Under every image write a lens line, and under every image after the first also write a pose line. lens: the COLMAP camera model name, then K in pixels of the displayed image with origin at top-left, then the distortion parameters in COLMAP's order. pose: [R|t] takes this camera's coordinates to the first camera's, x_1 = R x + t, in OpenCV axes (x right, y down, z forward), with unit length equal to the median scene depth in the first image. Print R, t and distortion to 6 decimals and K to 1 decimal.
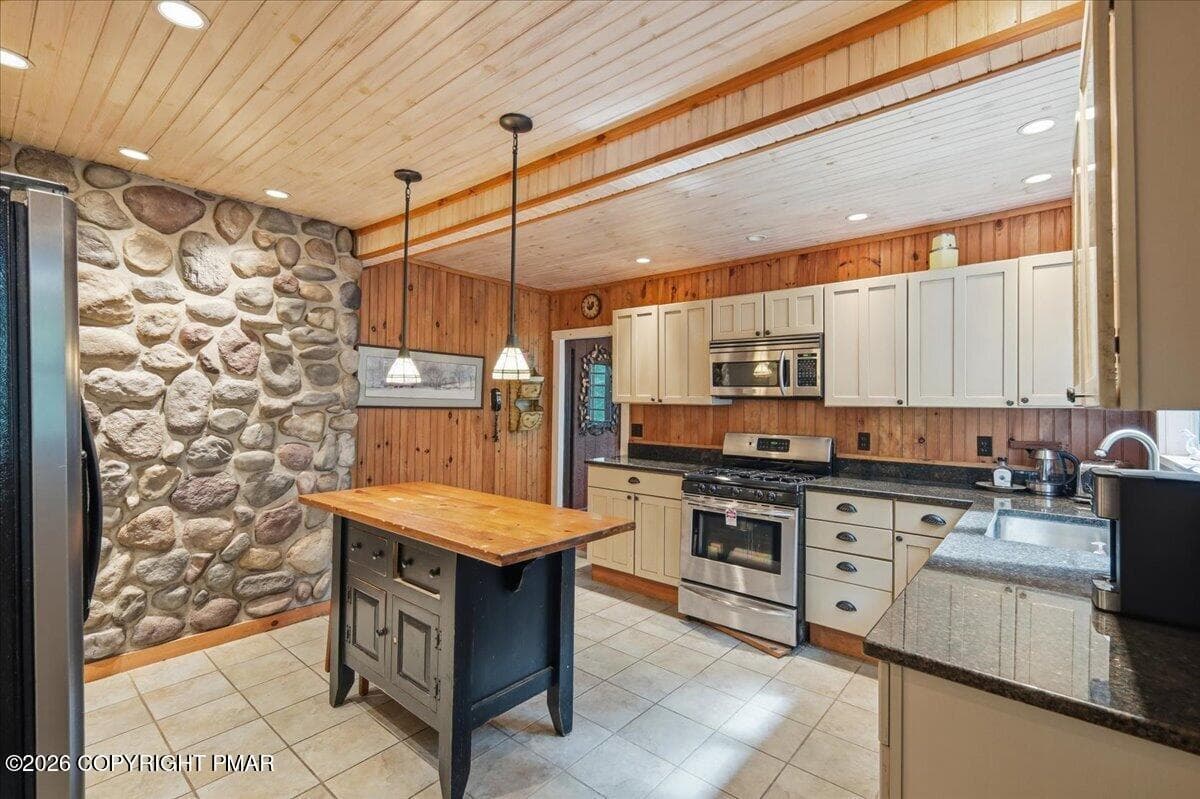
lens RADIAL K [[518.1, 0, 601.6], [0, 518.1, 392.5], [0, 0, 1]] dist [0.002535, -0.000157]
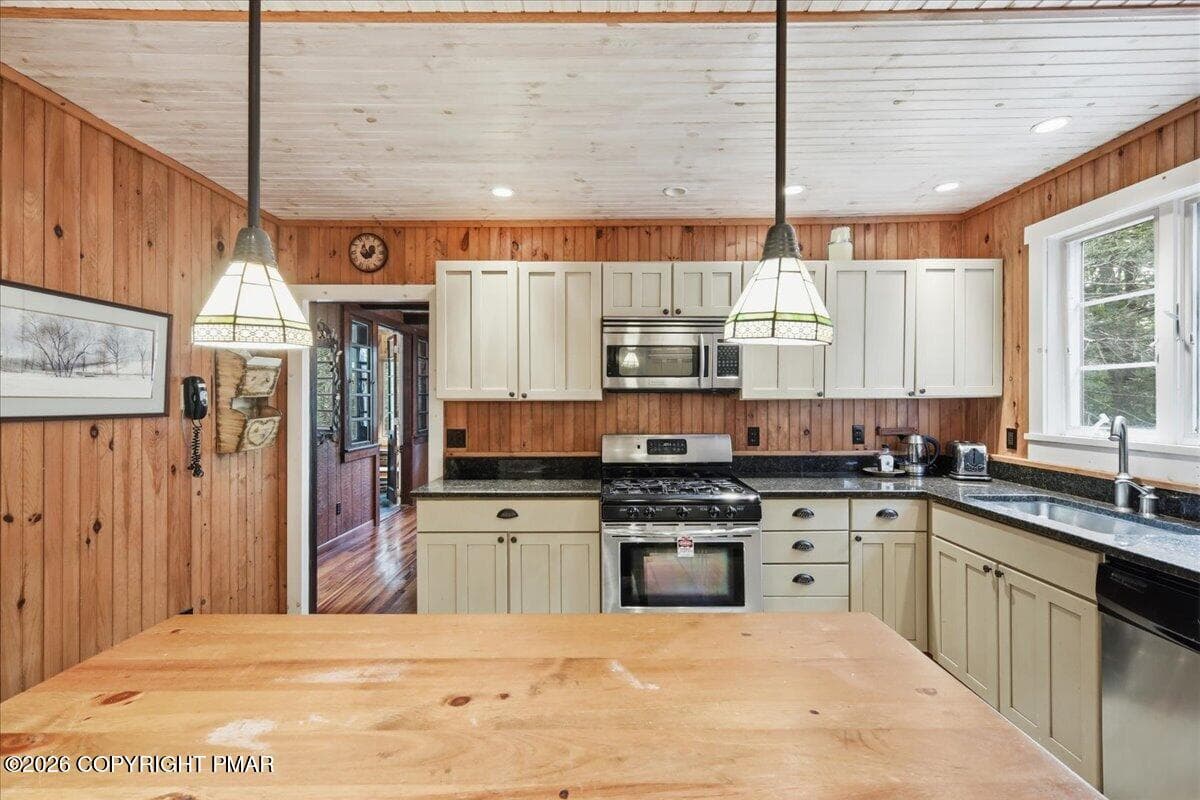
lens RADIAL K [[518.1, 0, 607.9], [0, 518.1, 396.2], [0, 0, 1]] dist [0.002535, -0.000157]
pose [[0.774212, -0.011989, 0.632812, -0.252394], [0.000909, 0.999841, 0.017831, 0.003627], [-0.632925, -0.013229, 0.774100, 0.377751]]
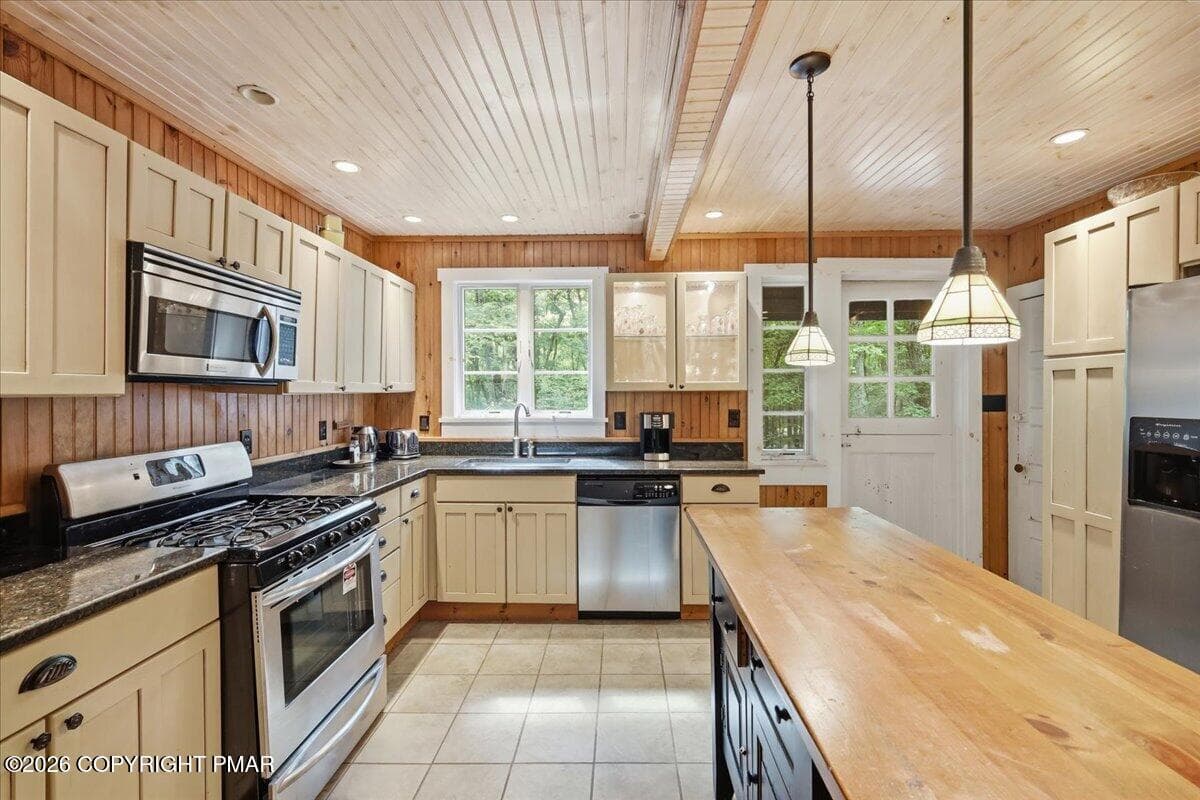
lens RADIAL K [[518.1, 0, 598.9], [0, 518.1, 397.5], [0, 0, 1]] dist [0.002535, -0.000157]
pose [[-0.594024, -0.017906, 0.804248, -0.322943], [-0.016024, 0.999817, 0.010425, 0.013354], [-0.804288, -0.006694, -0.594203, 0.887002]]
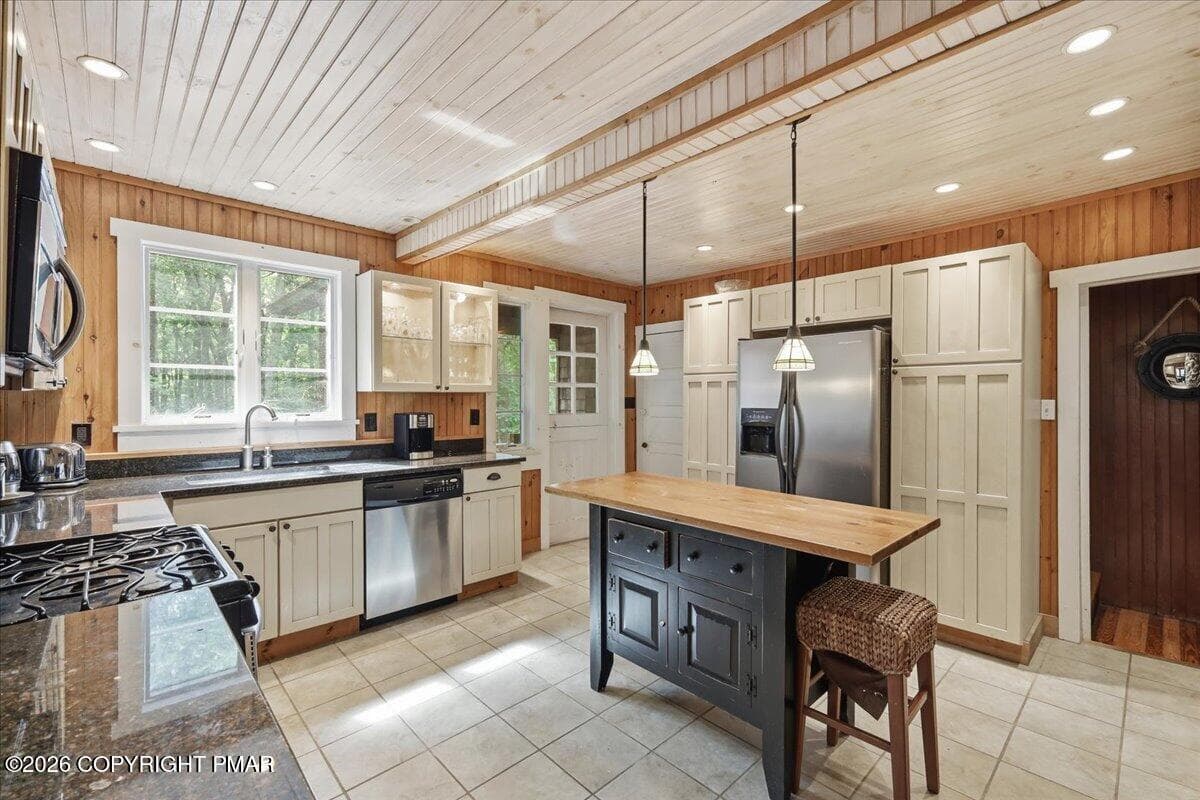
lens RADIAL K [[518.1, 0, 597.5], [0, 518.1, 402.5], [0, 0, 1]] dist [0.002535, -0.000157]
pose [[-0.988800, -0.017922, 0.148168, -0.118733], [-0.018076, 0.999837, 0.000302, 0.022587], [-0.148149, -0.002379, -0.988962, 1.138835]]
